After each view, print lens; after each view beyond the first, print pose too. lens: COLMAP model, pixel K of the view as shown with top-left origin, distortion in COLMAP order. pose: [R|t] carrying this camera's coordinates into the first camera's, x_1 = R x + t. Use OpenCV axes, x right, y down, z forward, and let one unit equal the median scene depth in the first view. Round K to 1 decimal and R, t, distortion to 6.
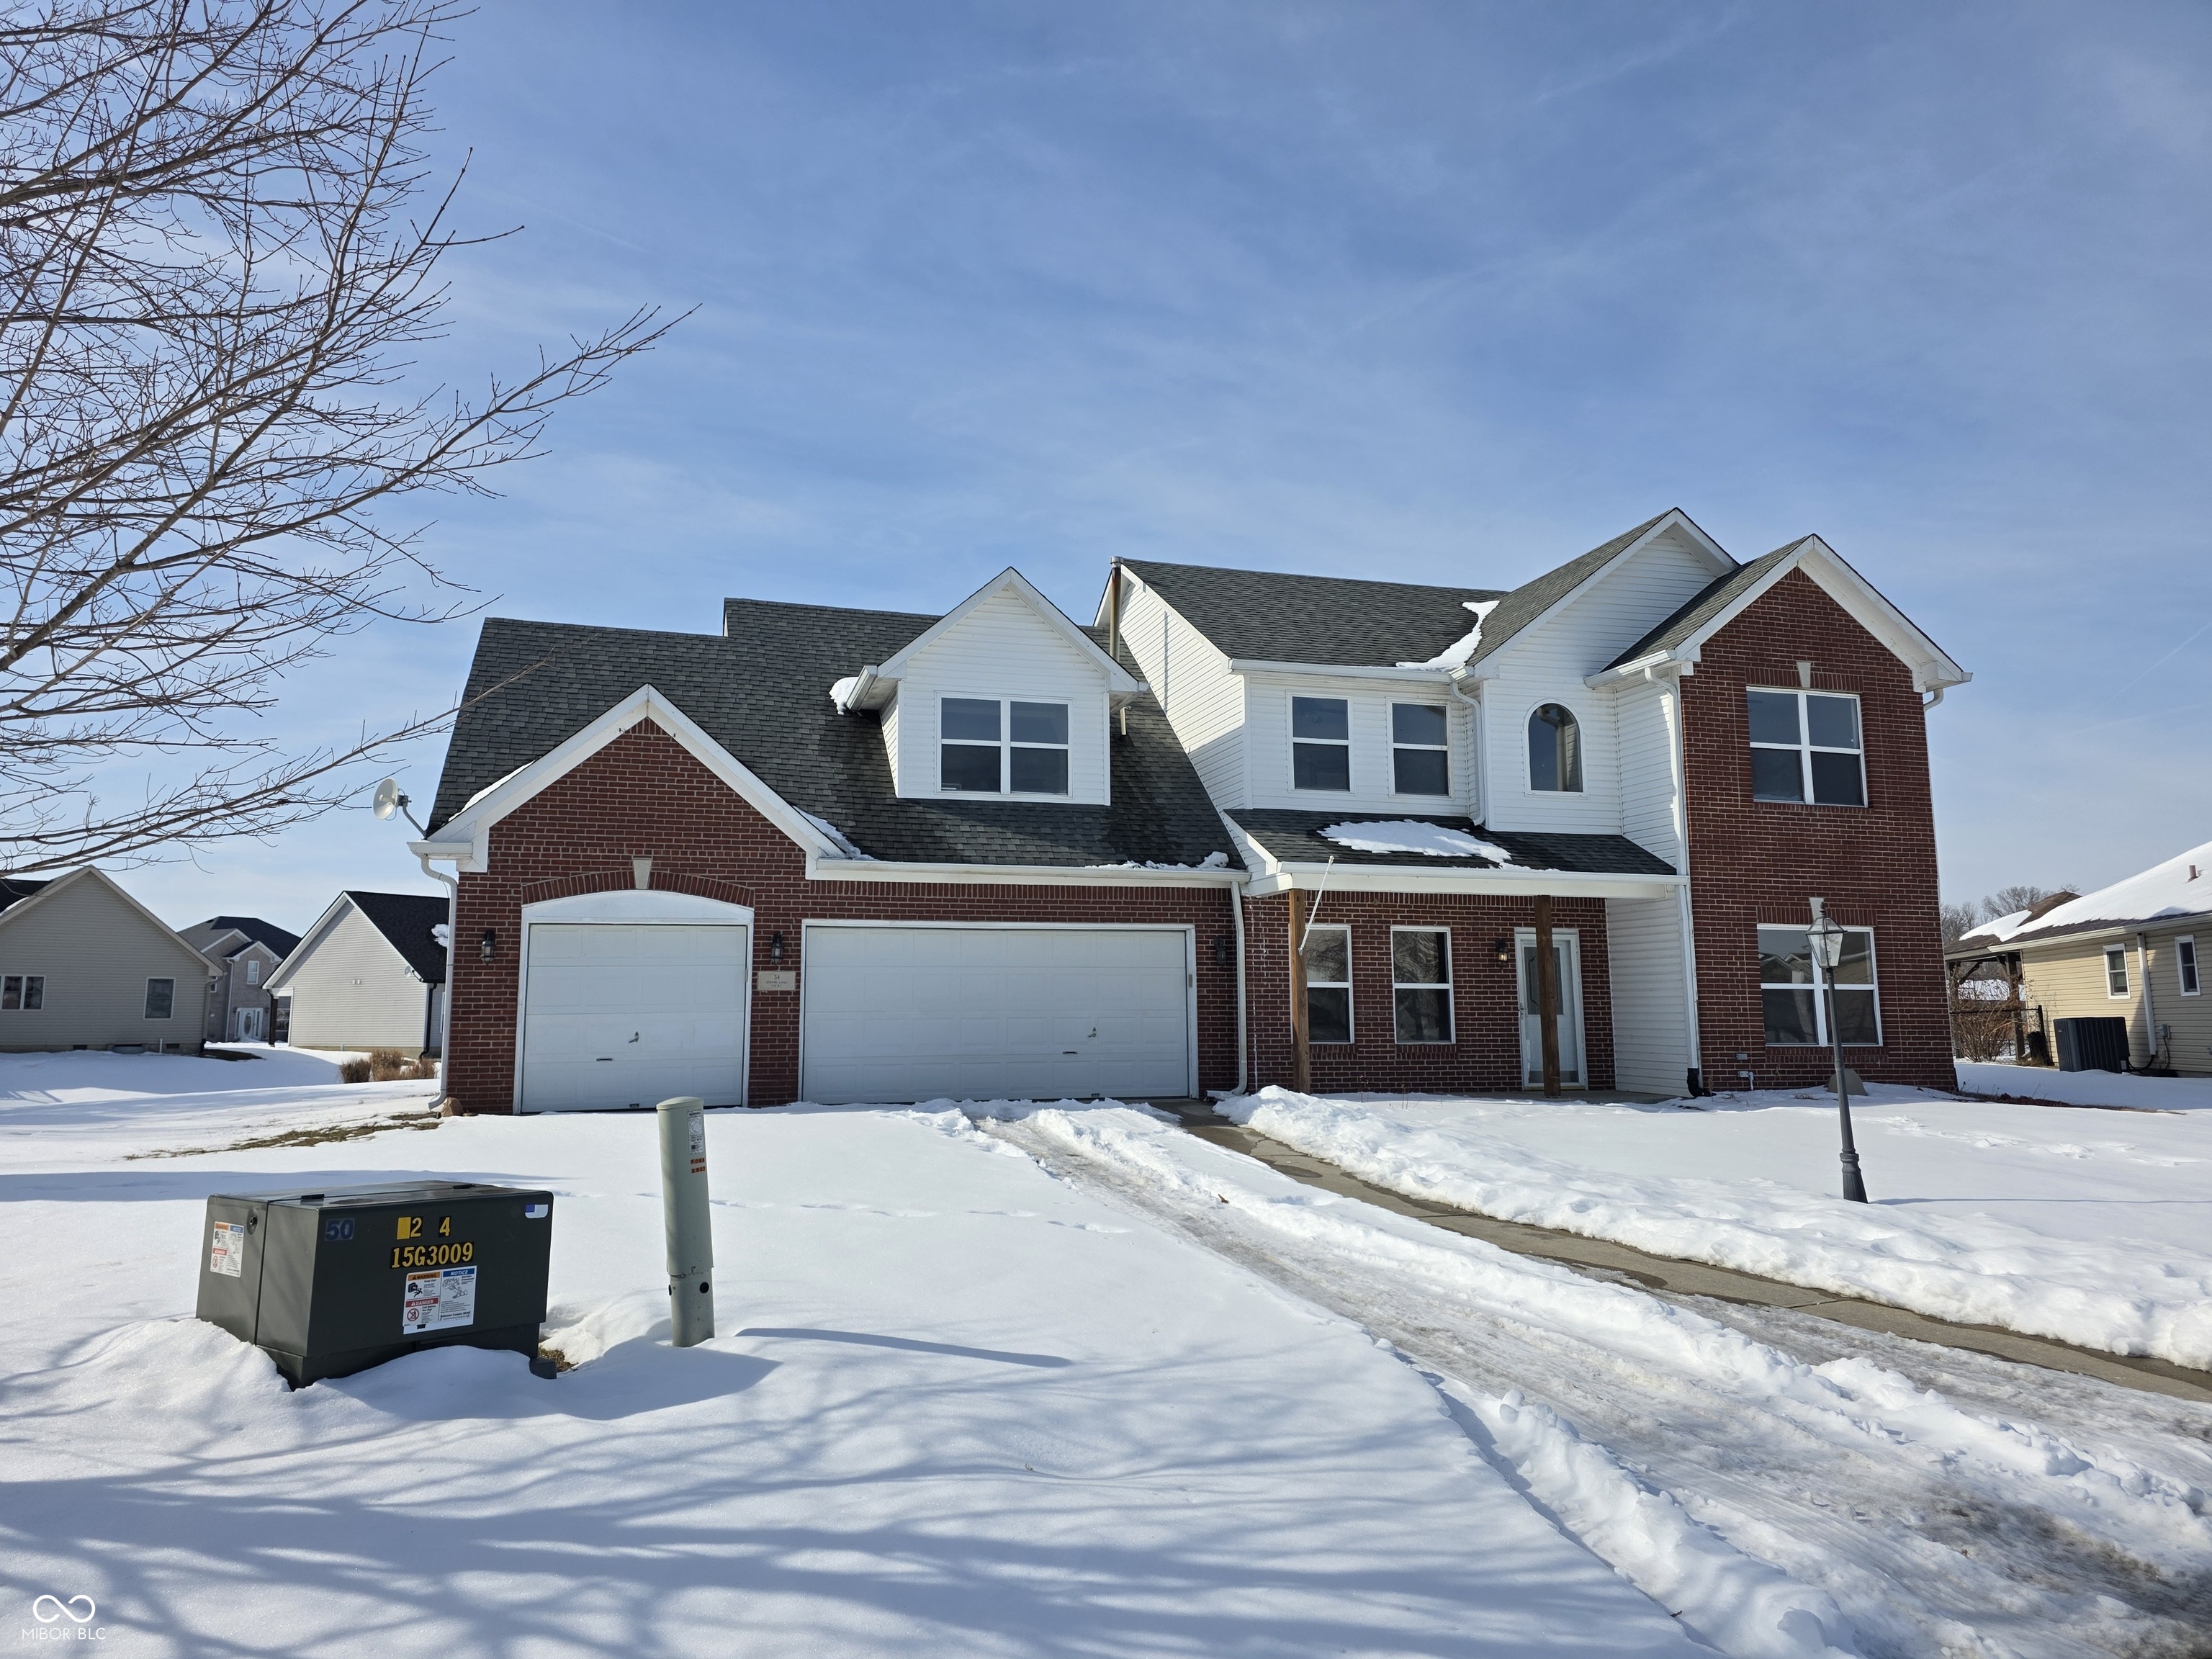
lens RADIAL K [[1505.6, 0, 1085.5], [0, 1505.6, 815.7], [0, 0, 1]] dist [0.077623, -0.002414]
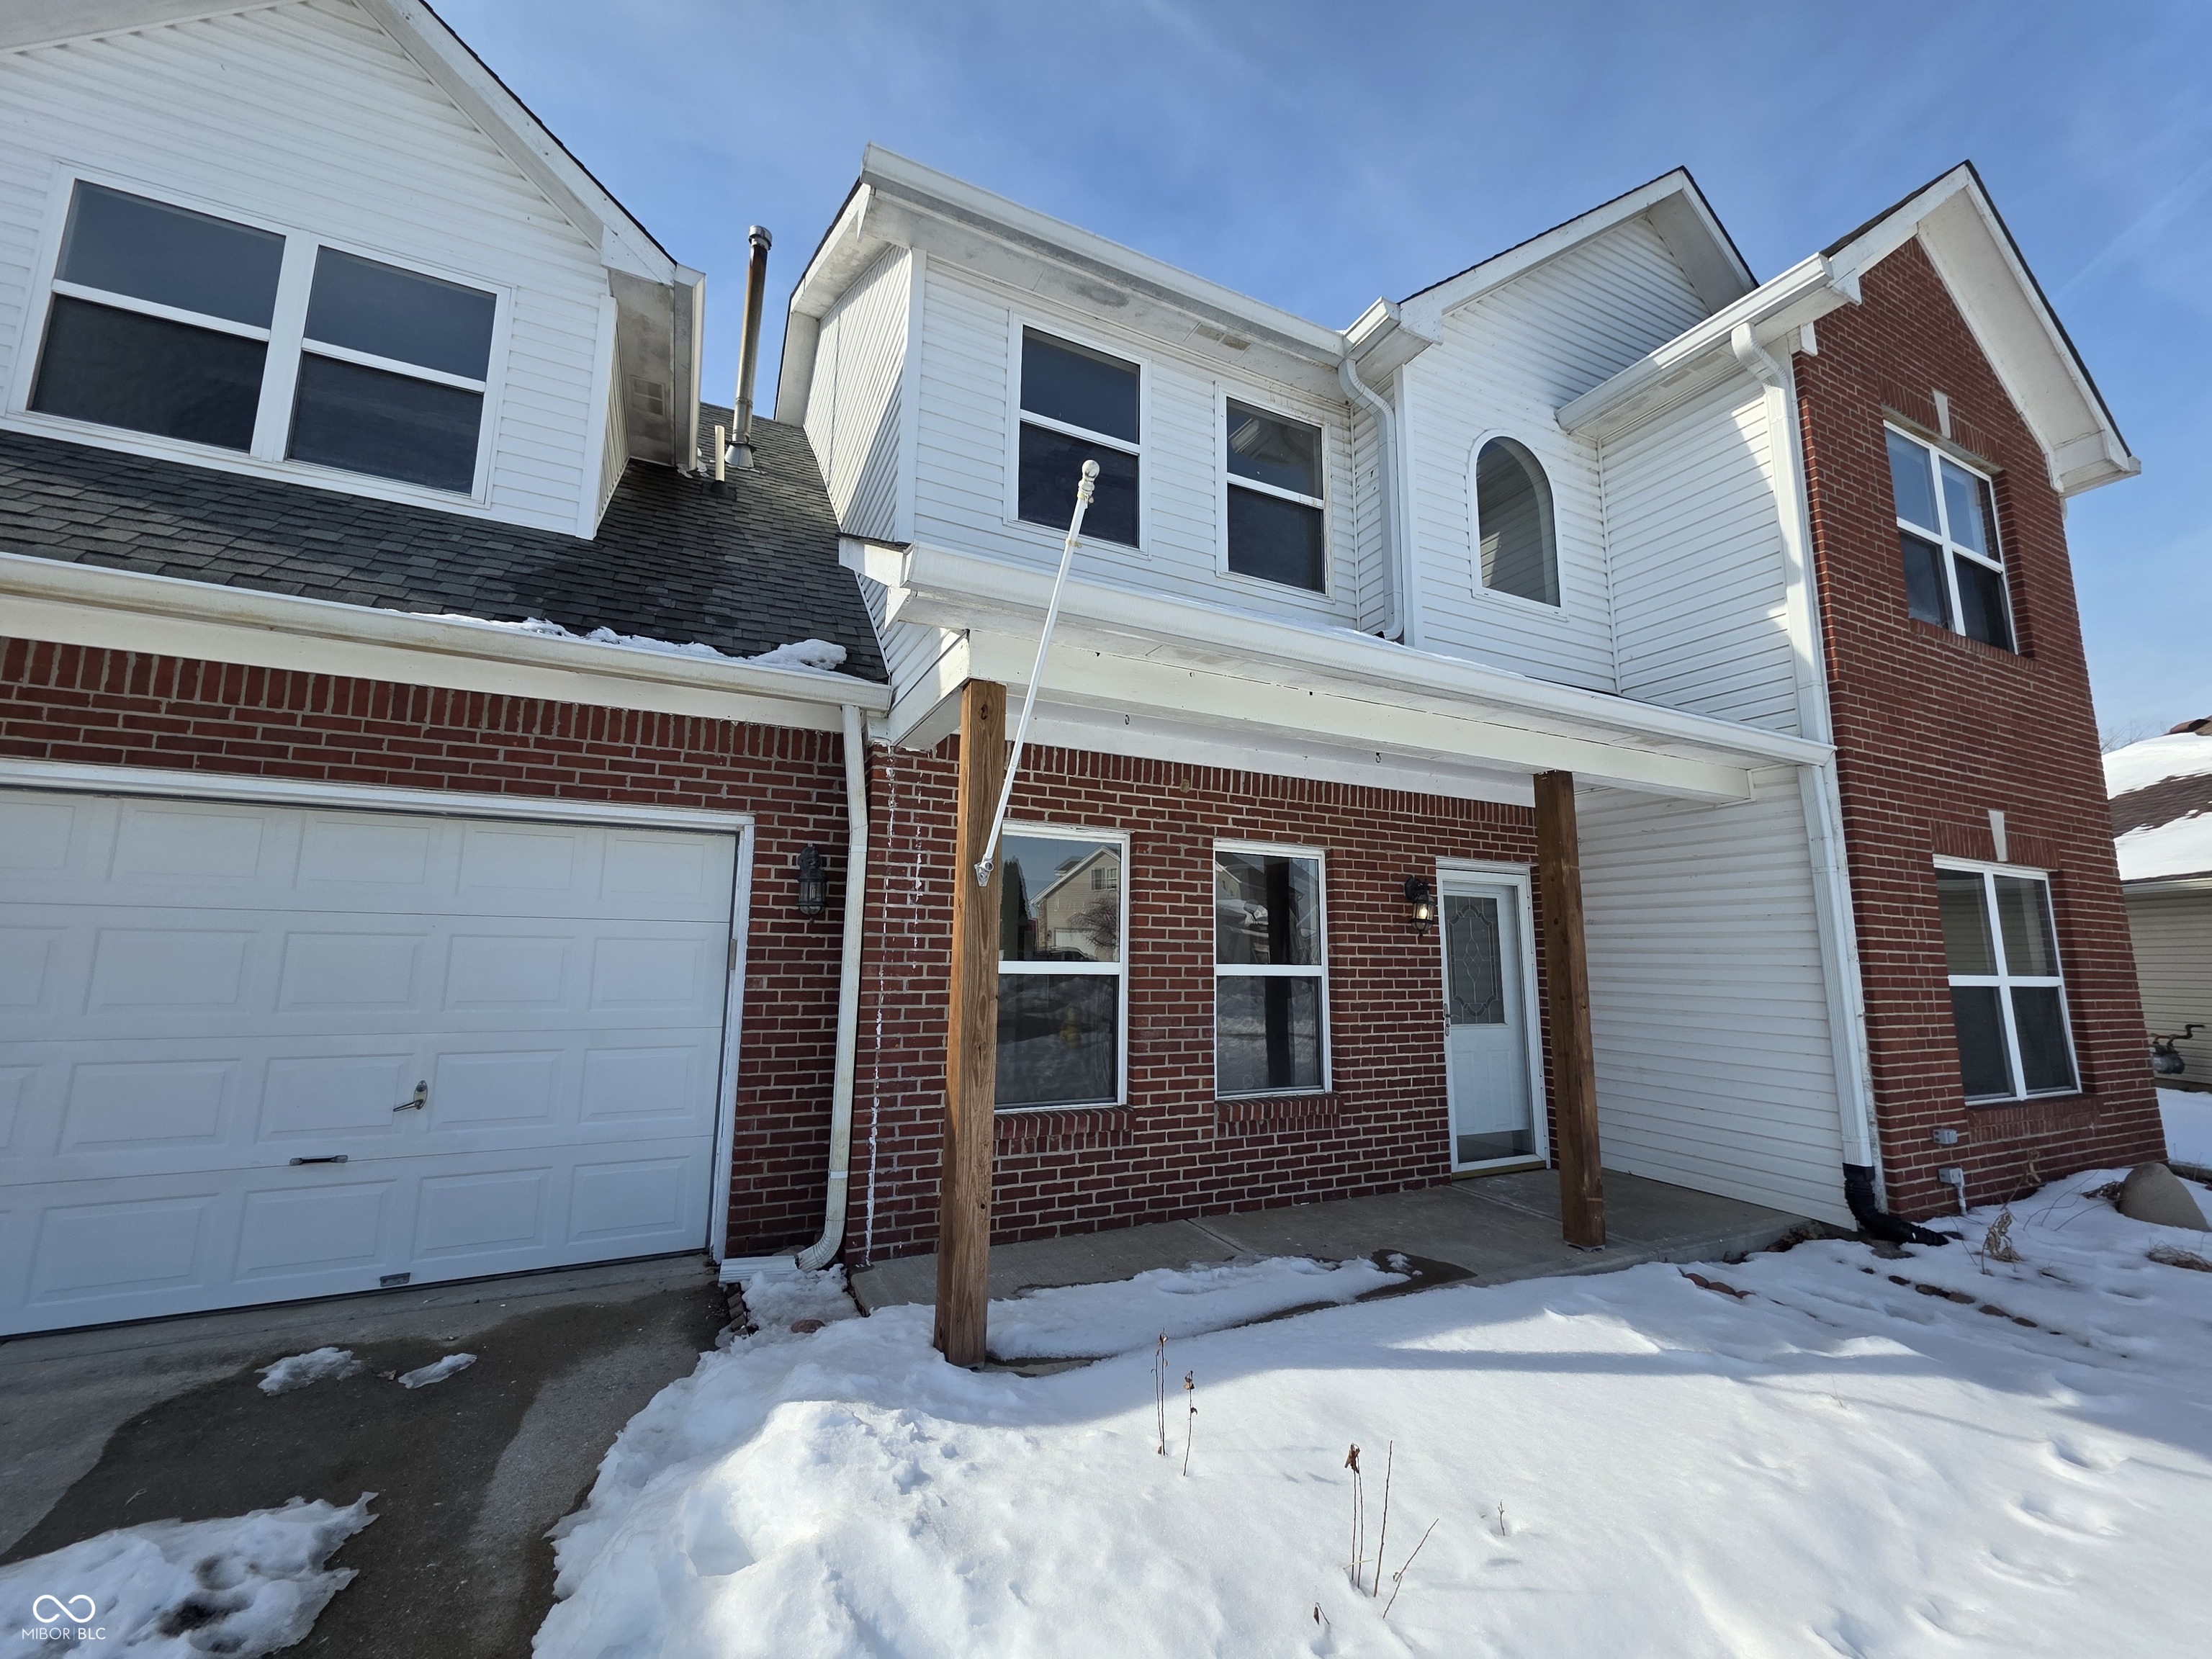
lens RADIAL K [[884.1, 0, 1104.2], [0, 884.1, 823.6], [0, 0, 1]] dist [0.004114, 0.000114]
pose [[0.984758, 0.042299, 0.168707, 0.126114], [-0.039680, 0.999034, -0.018867, 0.075973], [-0.169343, 0.011885, 0.985486, 0.755713]]
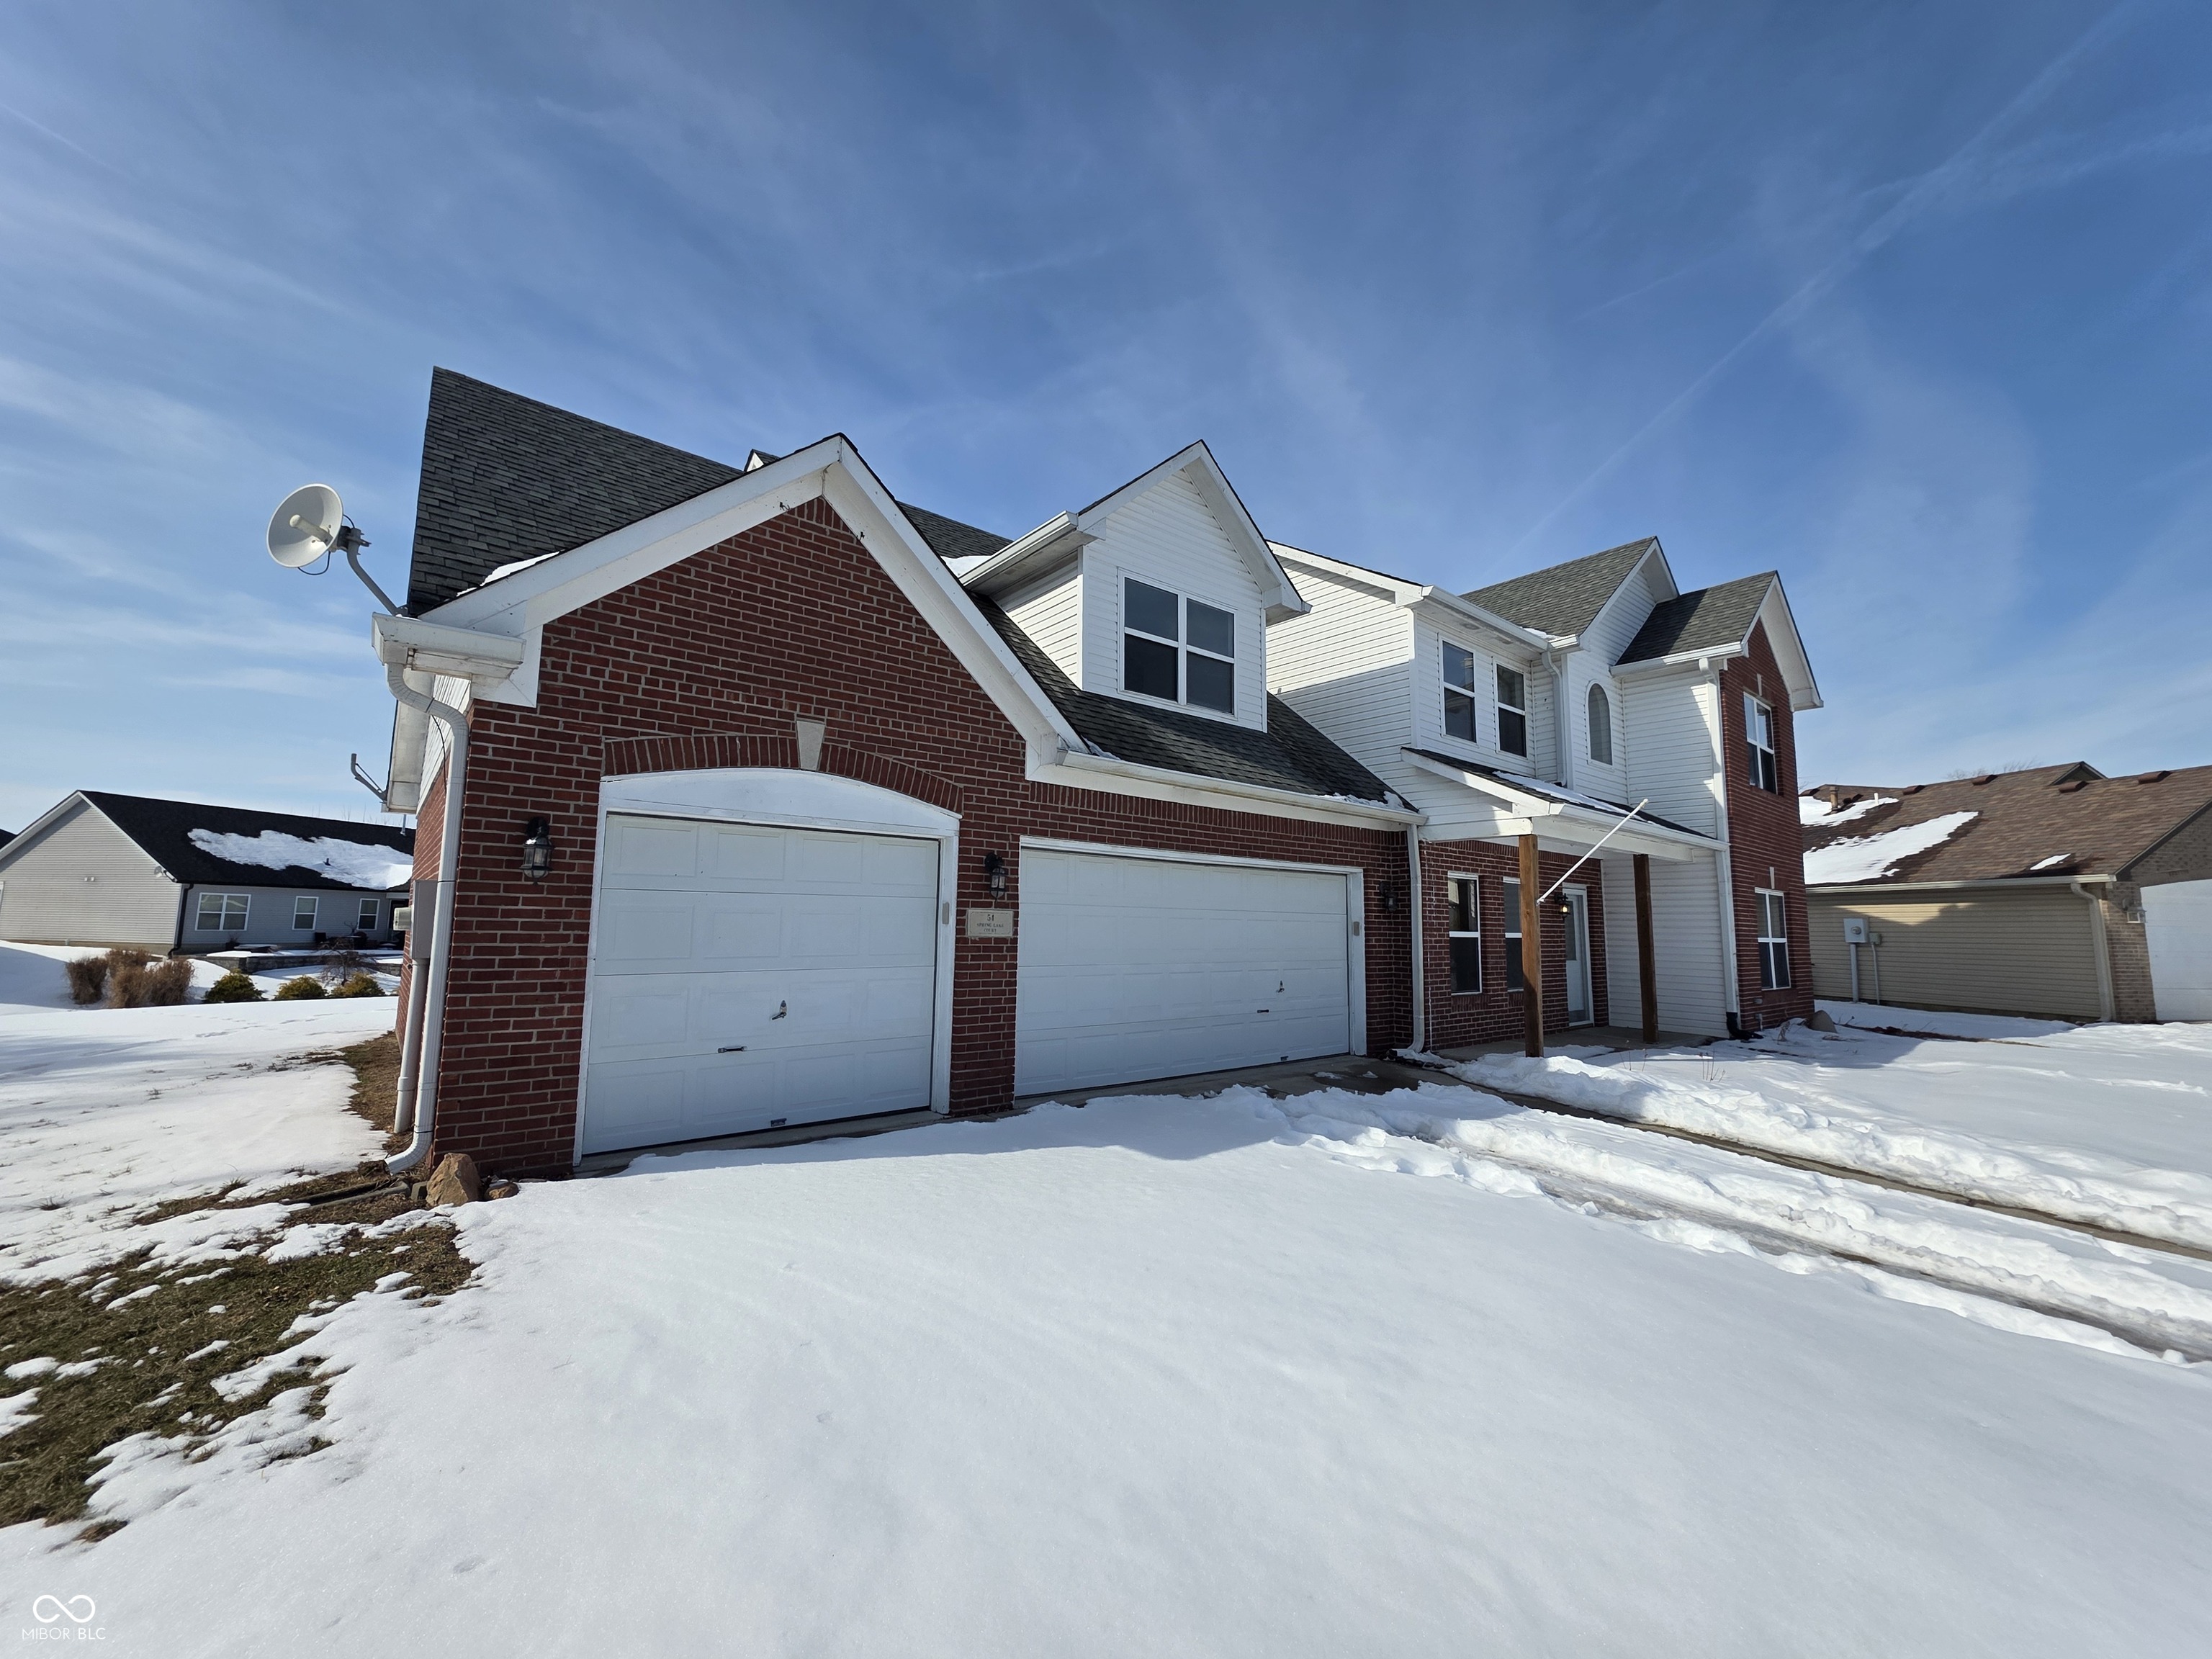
lens RADIAL K [[884.1, 0, 1097.8], [0, 884.1, 828.0], [0, 0, 1]] dist [0.004114, 0.000114]
pose [[0.915146, 0.062783, 0.398203, -0.296817], [-0.073420, 0.997235, 0.011503, 0.053715], [-0.396379, -0.039763, 0.917225, 0.570298]]
